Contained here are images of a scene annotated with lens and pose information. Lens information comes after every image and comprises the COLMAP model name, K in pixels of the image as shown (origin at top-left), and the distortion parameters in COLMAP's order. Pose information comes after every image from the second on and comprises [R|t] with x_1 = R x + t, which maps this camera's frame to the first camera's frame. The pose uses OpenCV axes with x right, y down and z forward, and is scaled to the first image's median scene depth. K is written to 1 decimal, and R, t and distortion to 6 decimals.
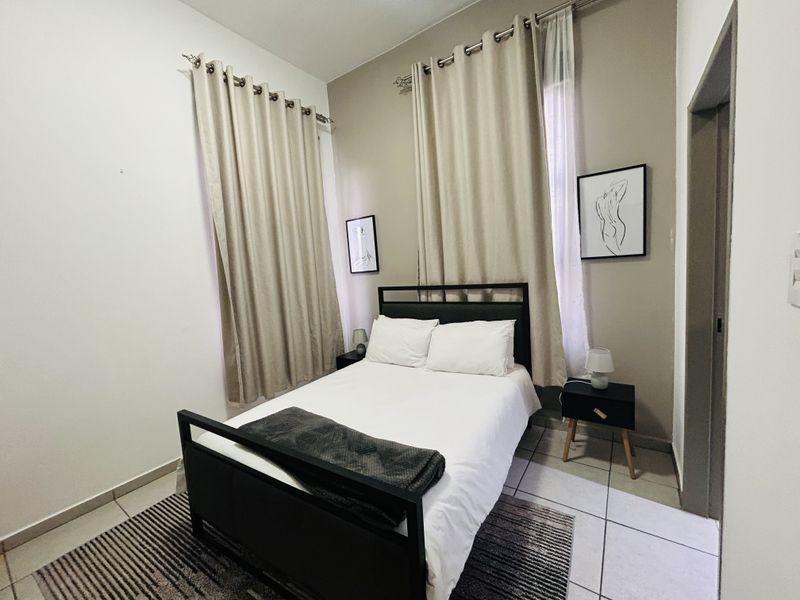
lens RADIAL K [[325.7, 0, 399.7], [0, 325.7, 300.8], [0, 0, 1]] dist [-0.001660, 0.001144]
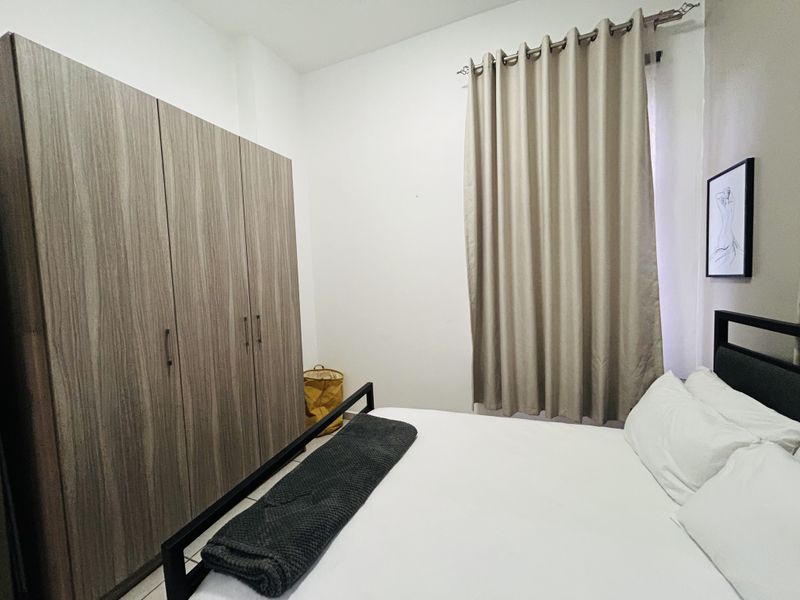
lens RADIAL K [[325.7, 0, 397.2], [0, 325.7, 294.0], [0, 0, 1]] dist [-0.001660, 0.001144]
pose [[0.179974, 0.114452, -0.976990, 0.437699], [-0.057466, 0.992735, 0.105711, -0.124020], [0.981991, 0.037118, 0.185244, 0.584423]]
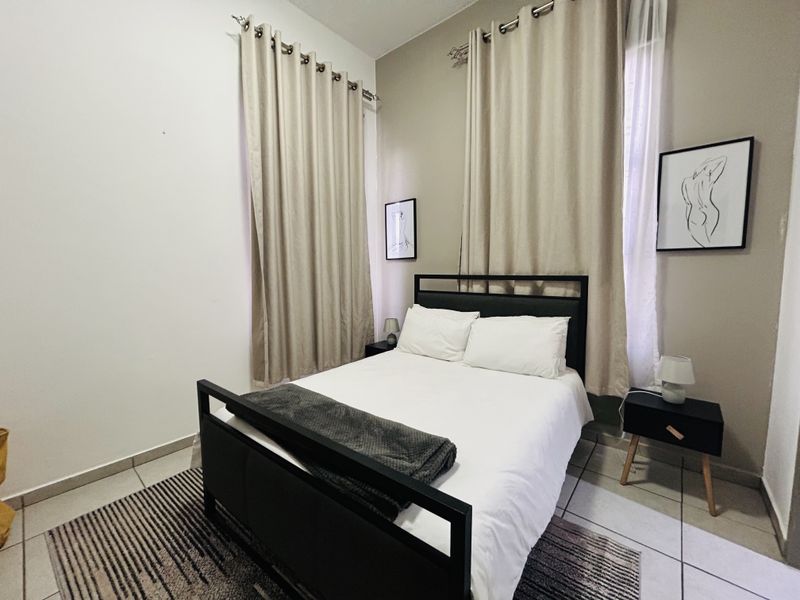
lens RADIAL K [[325.7, 0, 398.6], [0, 325.7, 301.6], [0, 0, 1]] dist [-0.001660, 0.001144]
pose [[0.993281, 0.070027, -0.092136, -0.027853], [-0.070185, 0.997533, 0.001533, 0.050684], [0.092016, 0.004944, 0.995745, 0.085788]]
